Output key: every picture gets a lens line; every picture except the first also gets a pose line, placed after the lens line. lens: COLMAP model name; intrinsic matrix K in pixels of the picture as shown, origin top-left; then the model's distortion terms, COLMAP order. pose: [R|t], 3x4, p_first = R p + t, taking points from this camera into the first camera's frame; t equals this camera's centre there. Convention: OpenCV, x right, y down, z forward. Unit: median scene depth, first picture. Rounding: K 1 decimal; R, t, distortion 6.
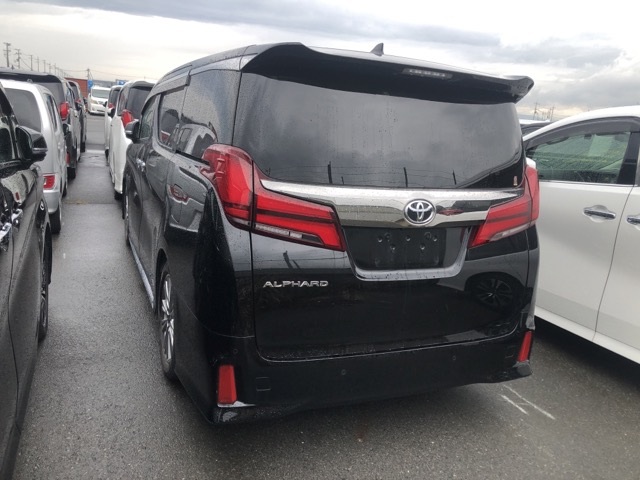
lens RADIAL K [[515.5, 0, 314.8], [0, 515.5, 240.0], [0, 0, 1]] dist [0.033016, -0.009721]
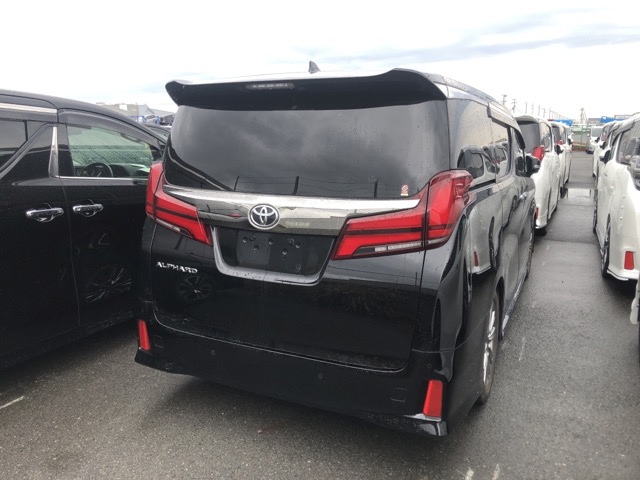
lens RADIAL K [[515.5, 0, 314.8], [0, 515.5, 240.0], [0, 0, 1]] dist [0.033016, -0.009721]
pose [[0.664695, 0.067863, -0.744027, 1.063872], [-0.122457, 0.992294, -0.018892, 0.001384], [0.737011, 0.103668, 0.667883, 0.379914]]
